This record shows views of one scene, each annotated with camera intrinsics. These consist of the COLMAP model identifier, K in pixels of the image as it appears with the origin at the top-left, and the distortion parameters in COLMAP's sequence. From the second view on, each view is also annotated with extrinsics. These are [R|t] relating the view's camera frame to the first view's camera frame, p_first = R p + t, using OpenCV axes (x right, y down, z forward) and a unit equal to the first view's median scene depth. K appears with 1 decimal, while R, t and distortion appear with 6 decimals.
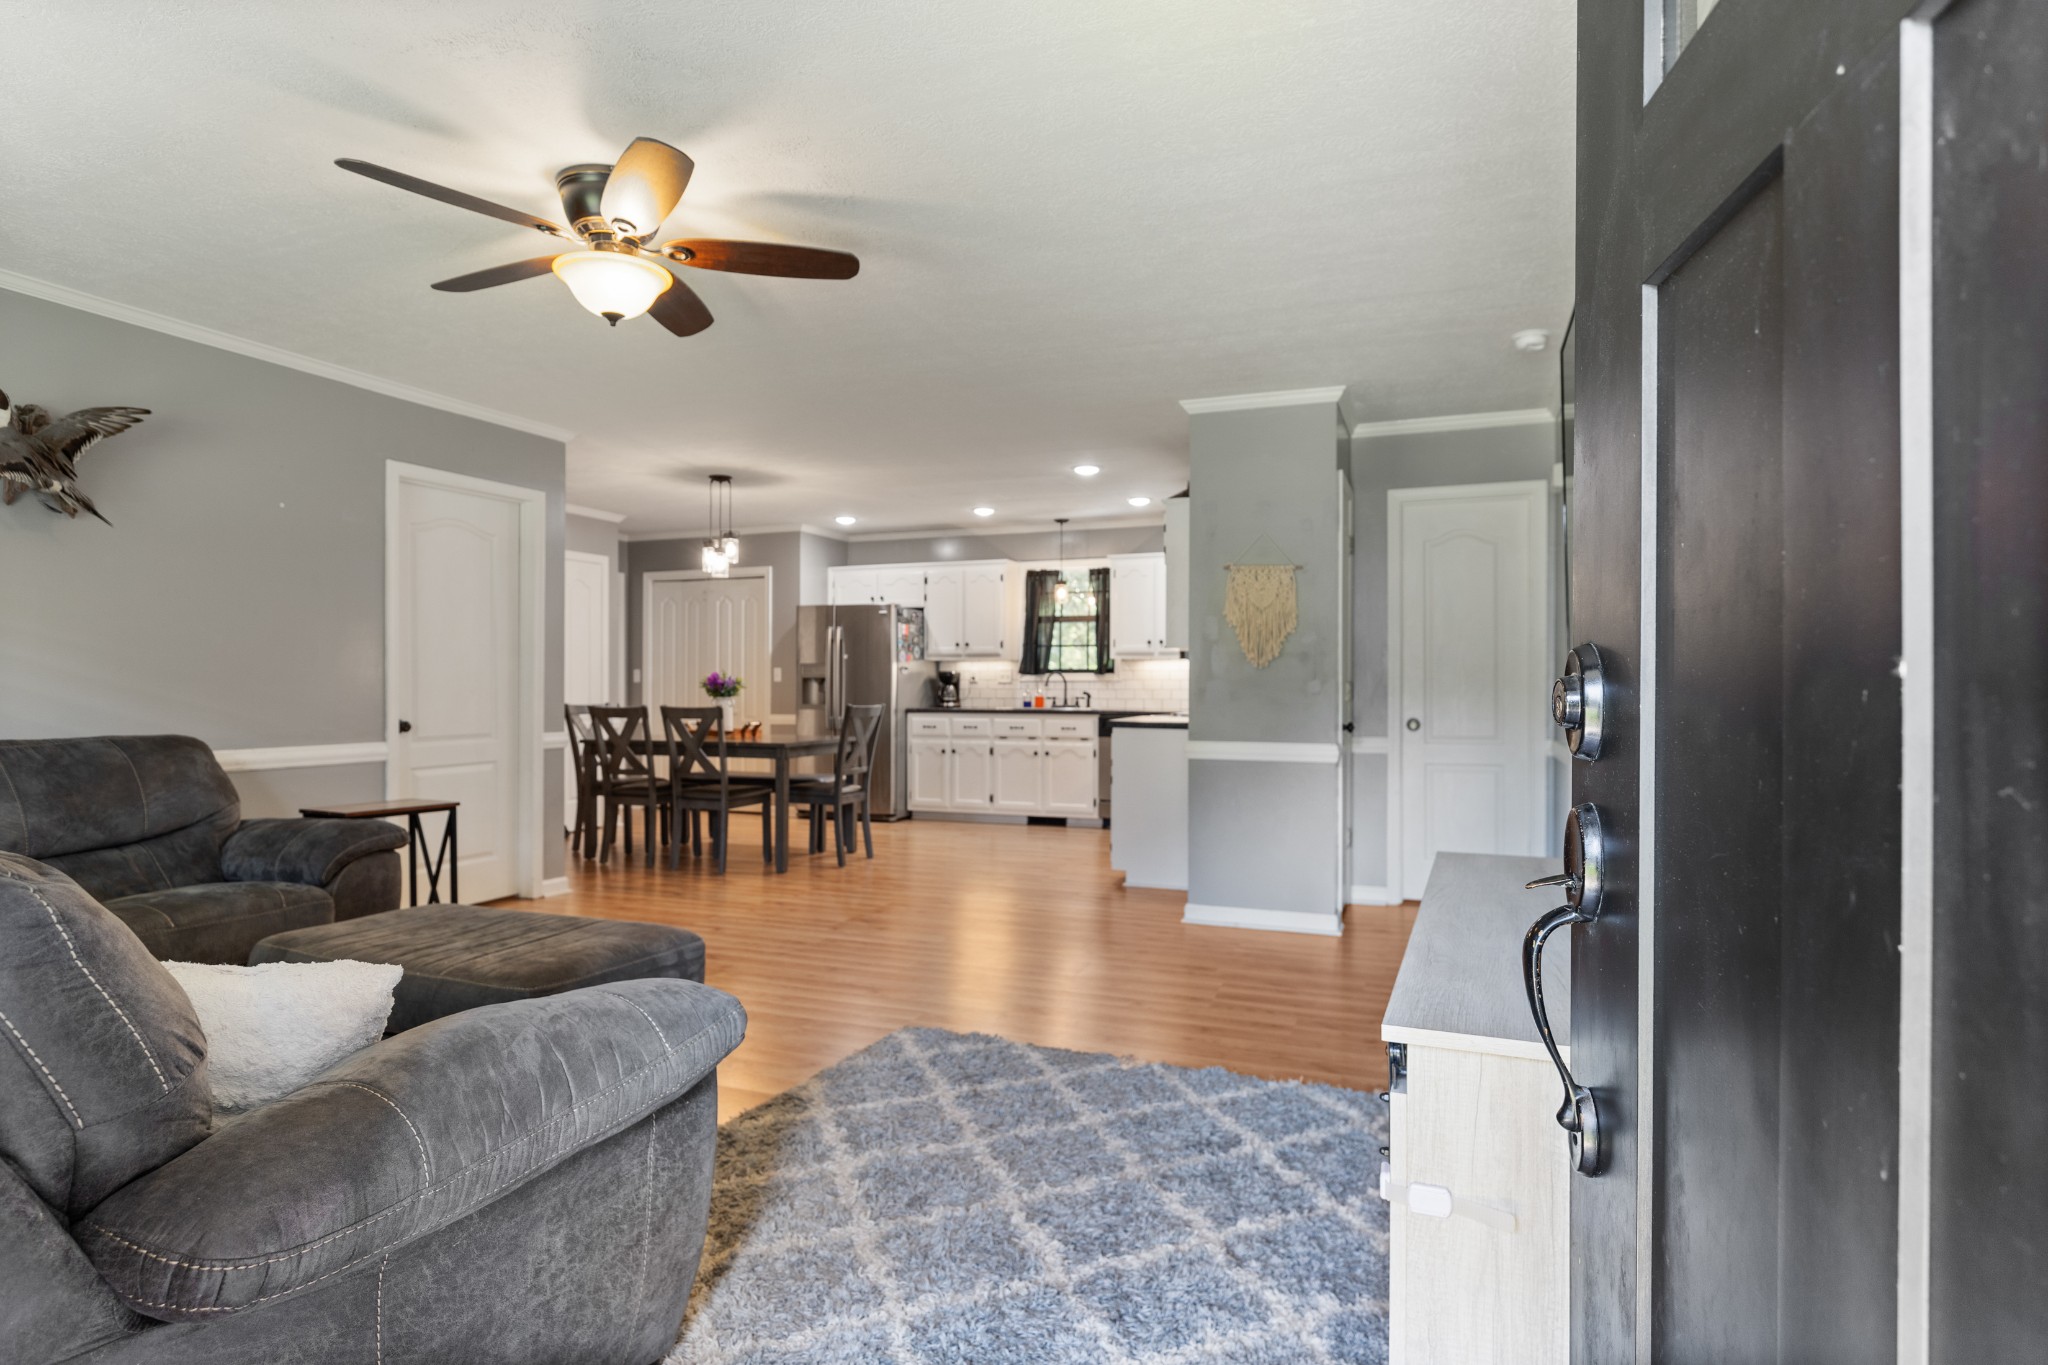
lens RADIAL K [[922.7, 0, 1026.4], [0, 922.7, 682.9], [0, 0, 1]] dist [0.003862, 0.000577]
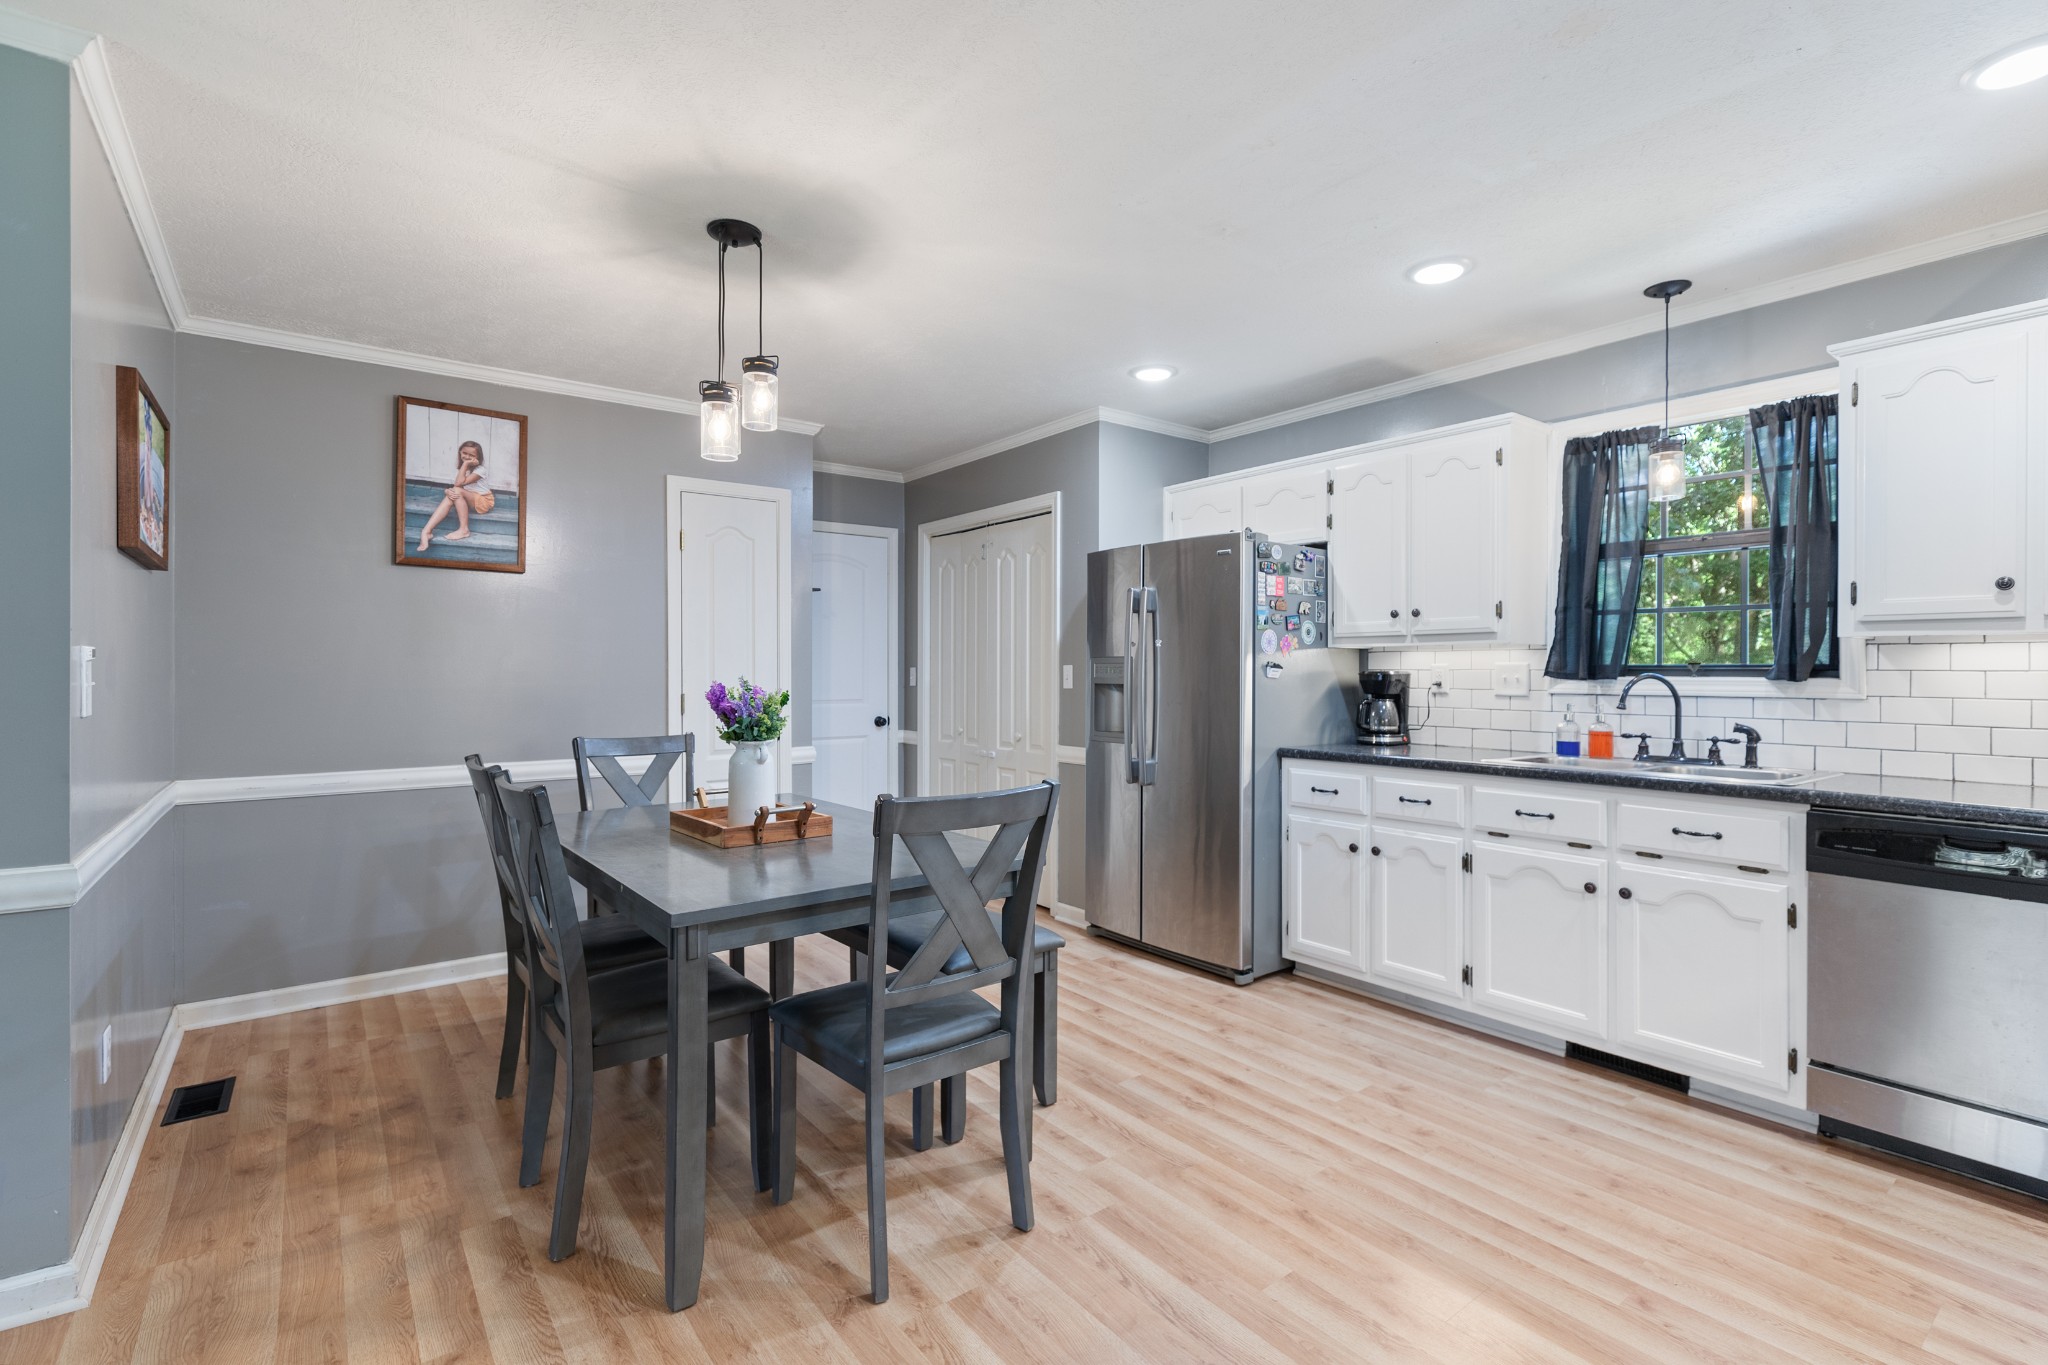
lens RADIAL K [[922.7, 0, 1033.5], [0, 922.7, 668.7], [0, 0, 1]] dist [0.003862, 0.000577]
pose [[0.857584, -0.001689, -0.514340, 0.008898], [0.000271, 0.999996, -0.002831, -0.012953], [0.514343, 0.002288, 0.857581, 0.510089]]
